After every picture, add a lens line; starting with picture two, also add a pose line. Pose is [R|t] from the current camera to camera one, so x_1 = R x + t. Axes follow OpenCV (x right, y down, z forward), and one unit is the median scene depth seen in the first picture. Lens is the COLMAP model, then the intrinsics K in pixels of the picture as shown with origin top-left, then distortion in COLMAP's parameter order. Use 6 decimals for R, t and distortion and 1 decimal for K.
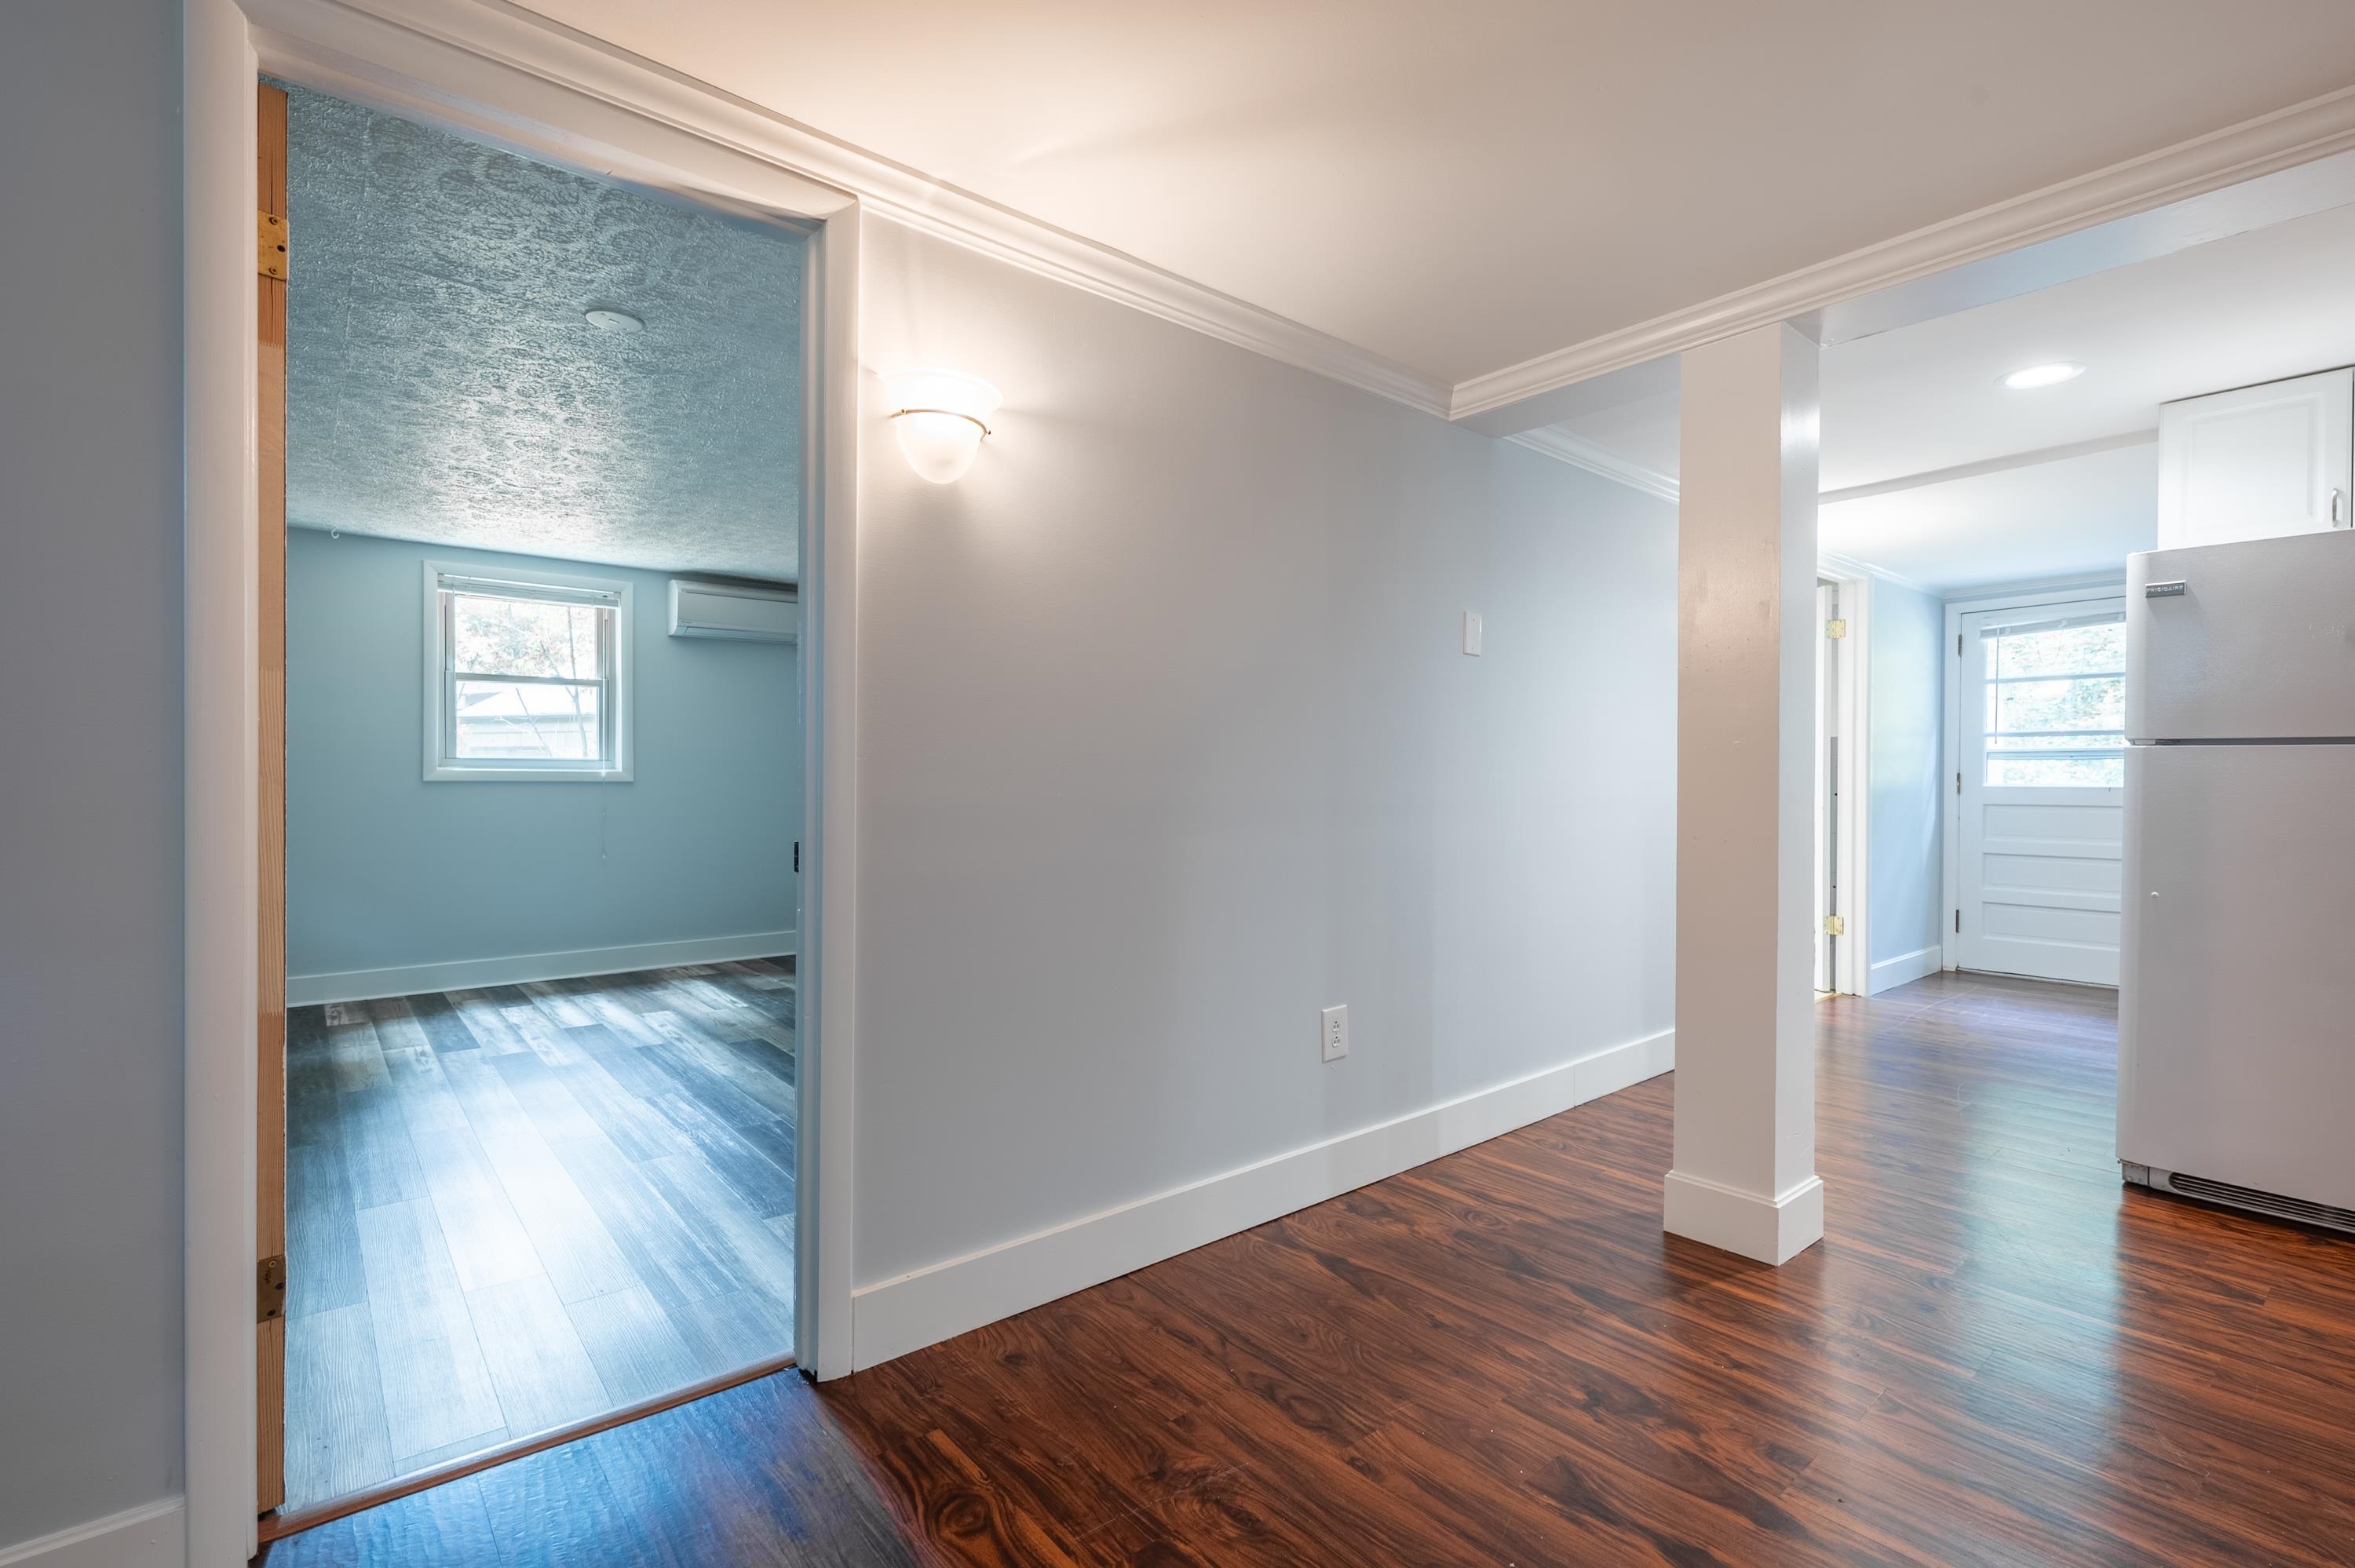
lens RADIAL K [[1056.1, 0, 1177.5], [0, 1056.1, 784.0], [0, 0, 1]] dist [-0.000148, 0.000014]
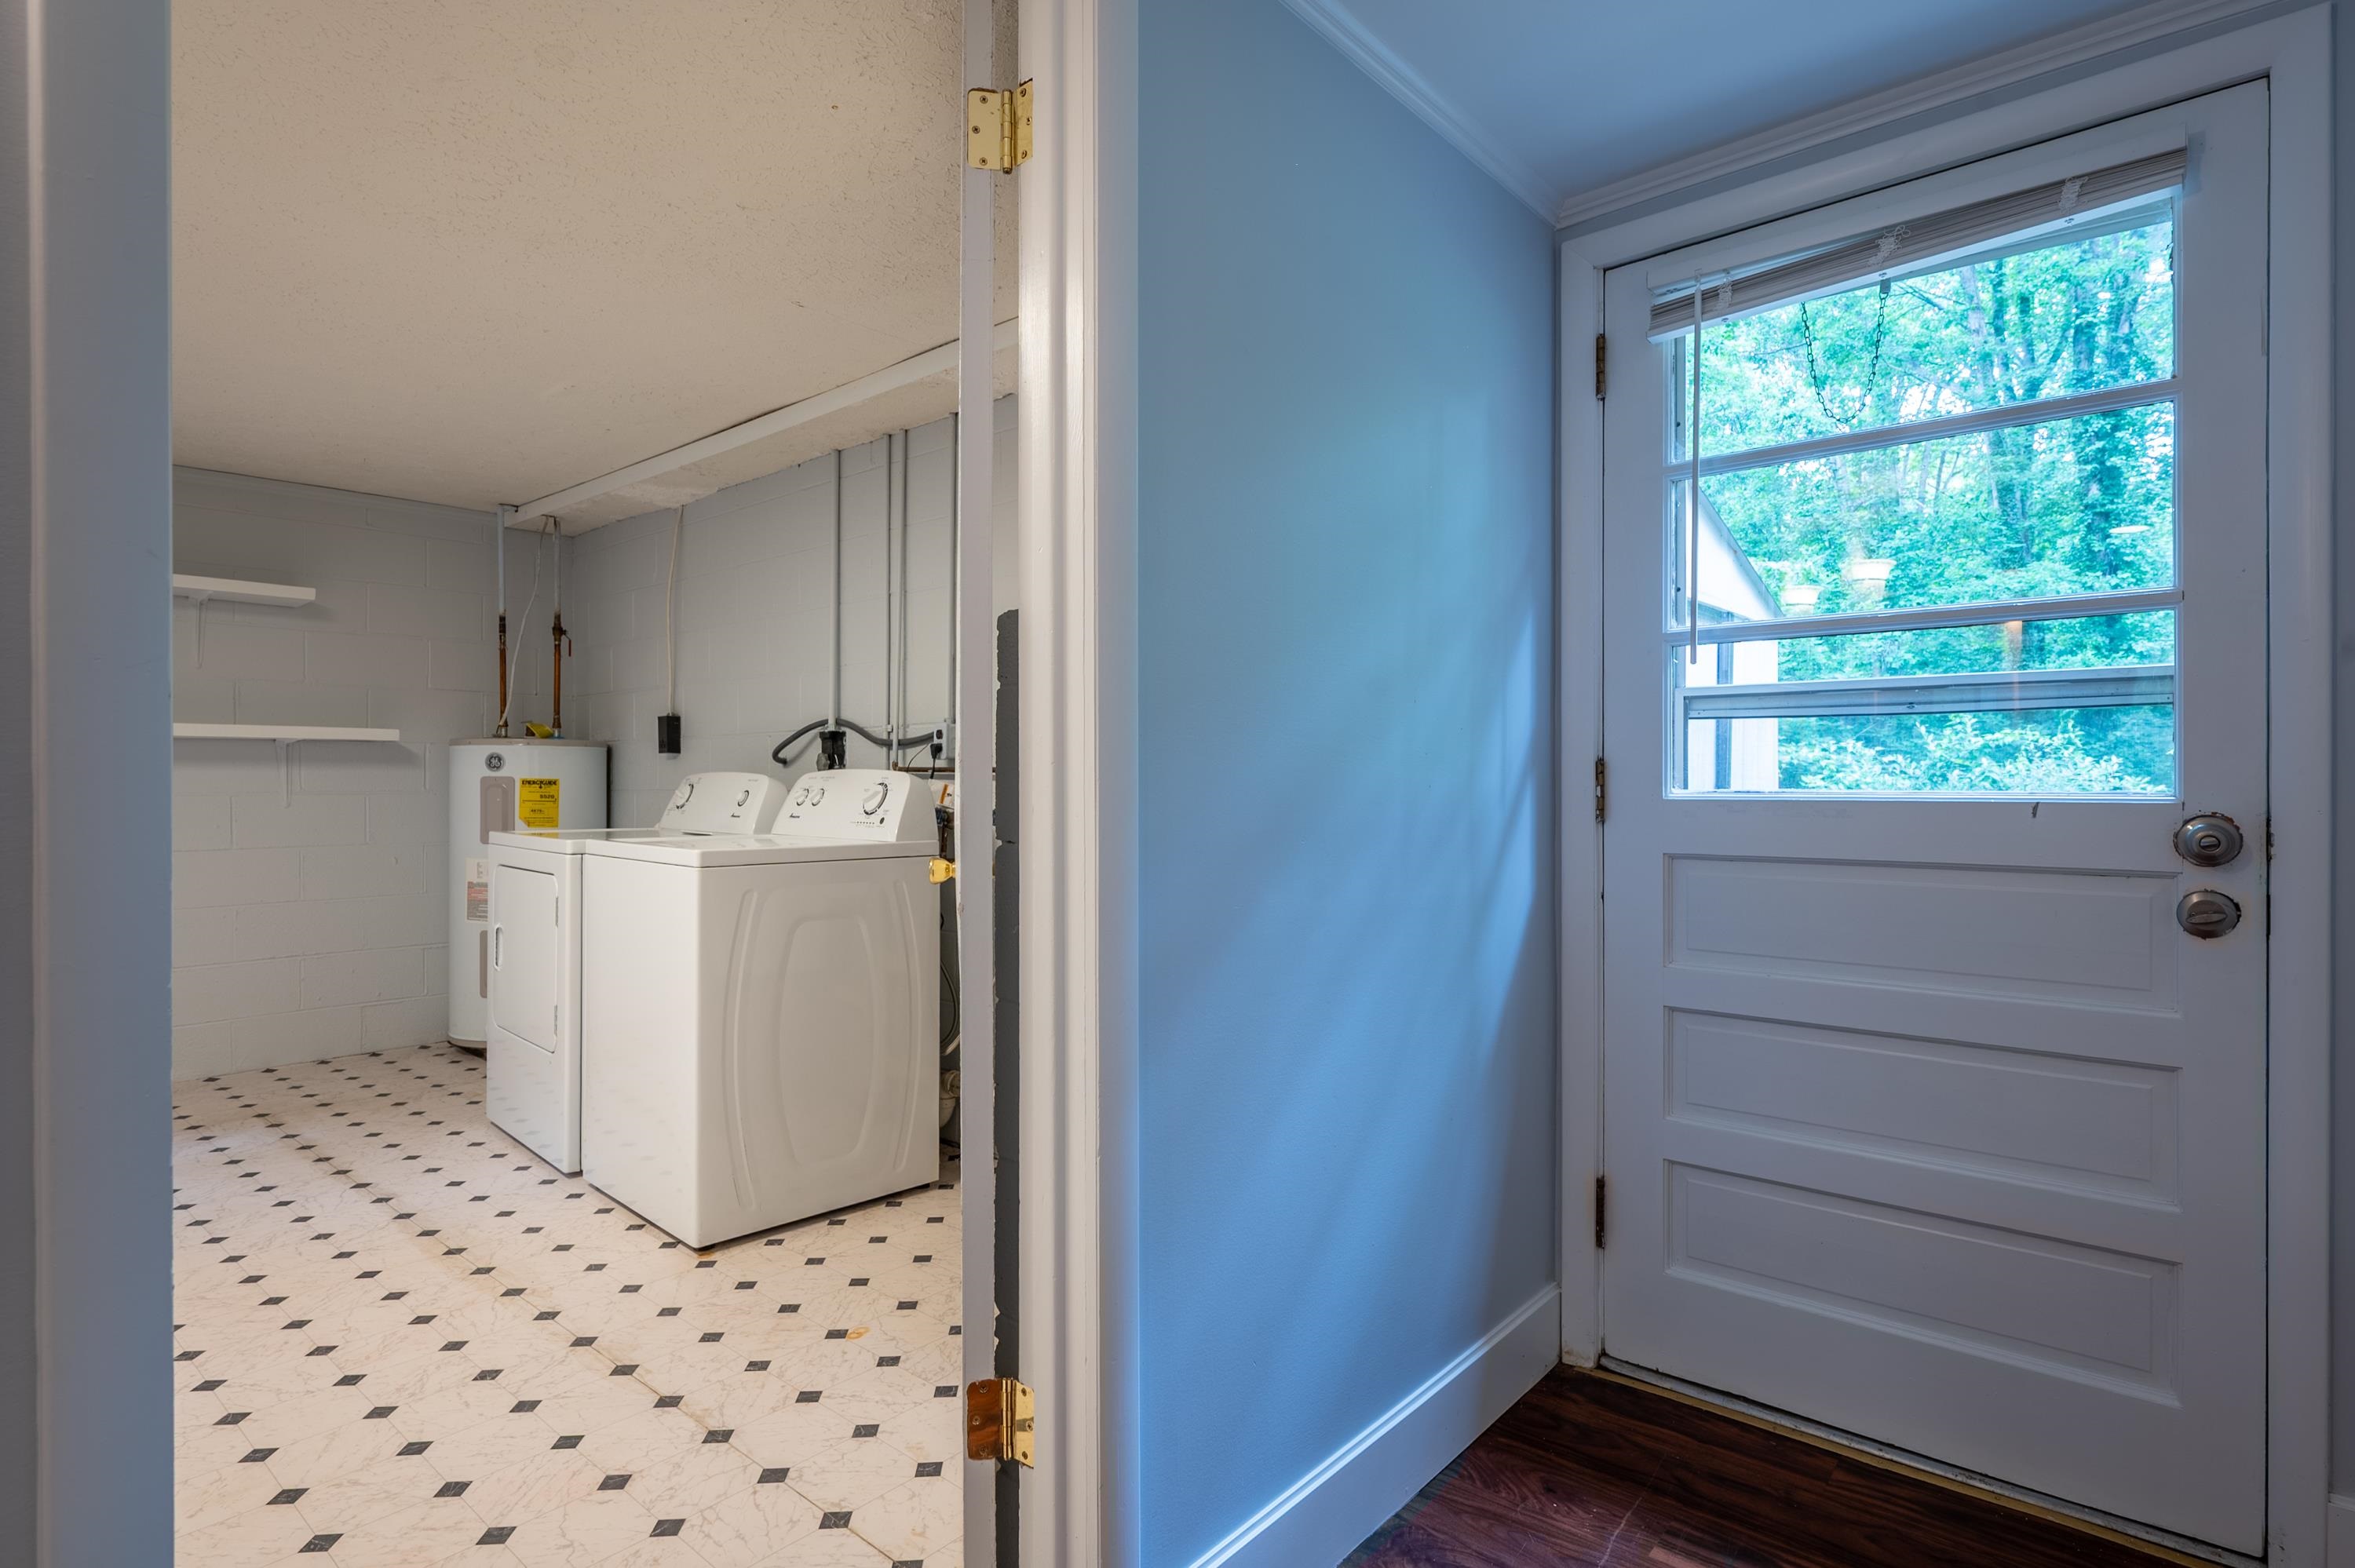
lens RADIAL K [[1179.5, 0, 1177.5], [0, 1179.5, 784.0], [0, 0, 1]] dist [-0.000655, 0.000385]
pose [[0.986173, -0.004512, 0.165660, 0.549795], [0.005441, 0.999972, -0.005157, -0.001243], [-0.165632, 0.005987, 0.986169, 0.661550]]
